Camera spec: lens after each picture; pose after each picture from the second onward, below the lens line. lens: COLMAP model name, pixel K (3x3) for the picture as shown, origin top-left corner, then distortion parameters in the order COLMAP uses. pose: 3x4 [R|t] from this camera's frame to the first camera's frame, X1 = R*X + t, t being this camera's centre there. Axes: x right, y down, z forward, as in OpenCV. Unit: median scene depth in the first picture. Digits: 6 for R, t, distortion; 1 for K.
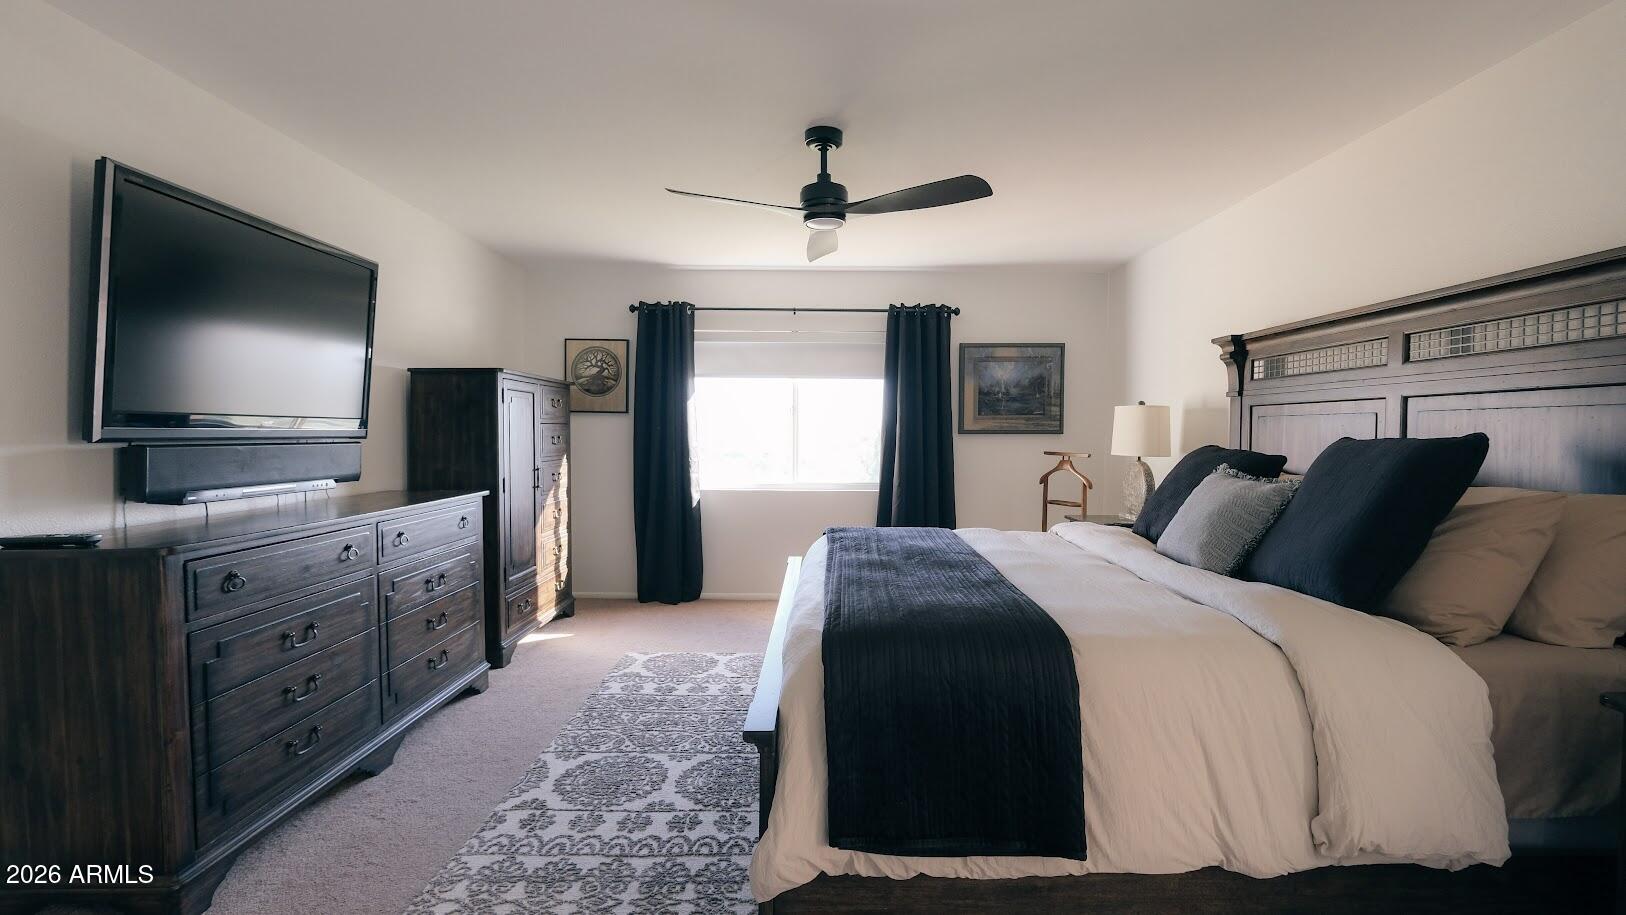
lens RADIAL K [[750.6, 0, 813.3], [0, 750.6, 457.3], [0, 0, 1]] dist [-0.023196, -0.000569]
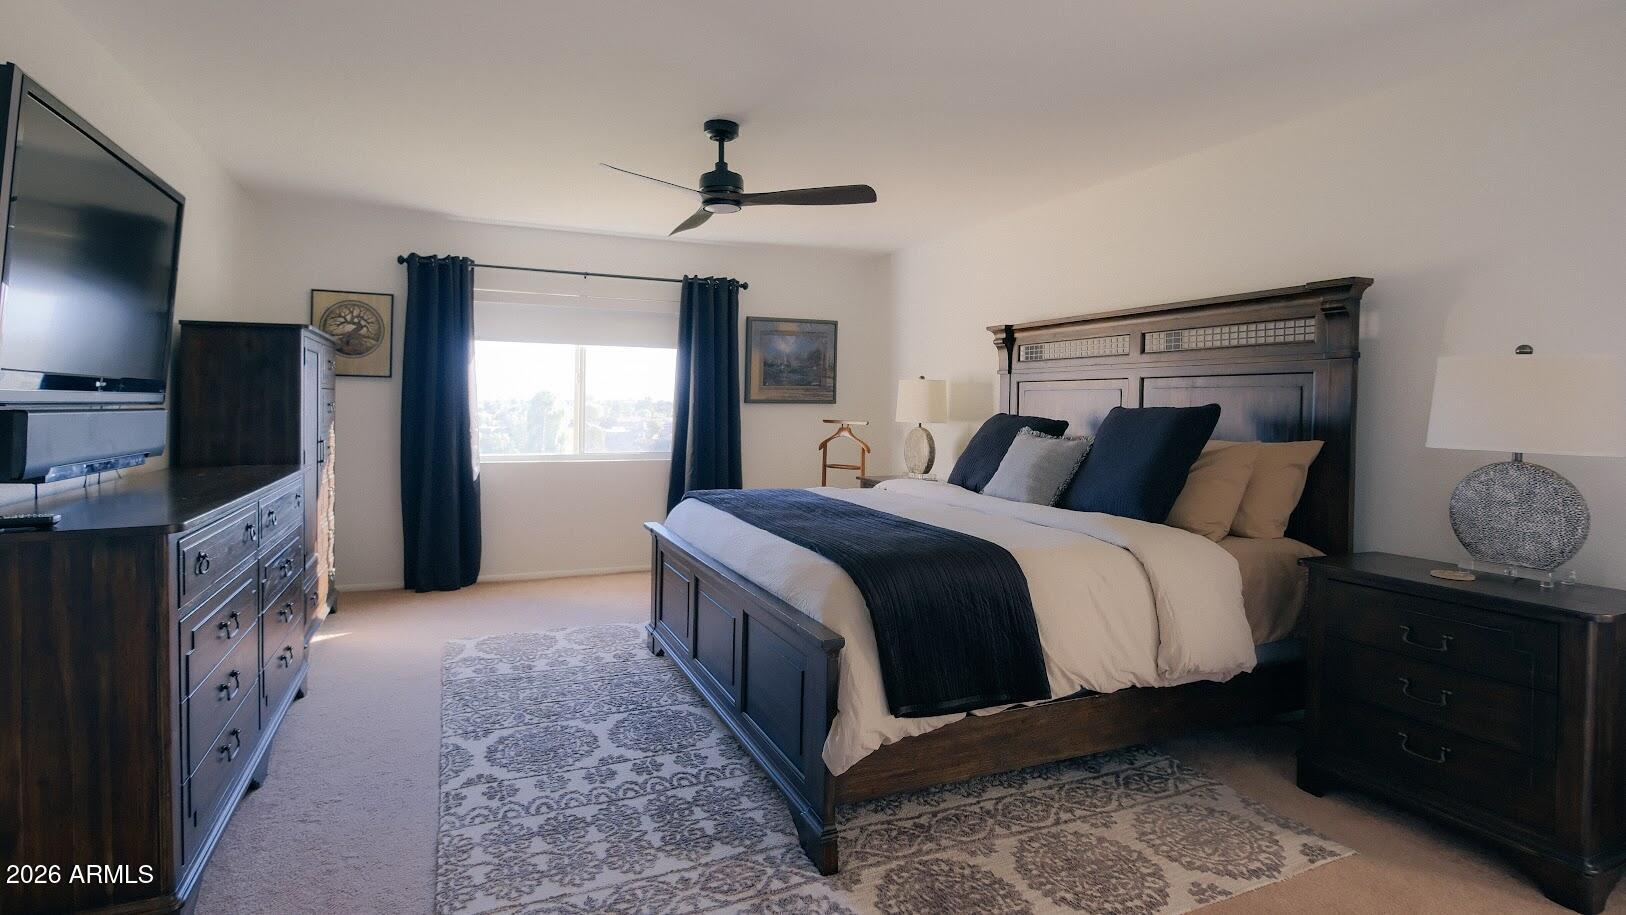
lens RADIAL K [[814.0, 0, 804.6], [0, 814.0, 415.4], [0, 0, 1]] dist [-0.026107, -0.000584]
pose [[0.914539, -0.000067, 0.404498, -0.354441], [0.006881, 0.999858, -0.015392, 0.007027], [-0.404440, 0.016860, 0.914409, -0.124220]]
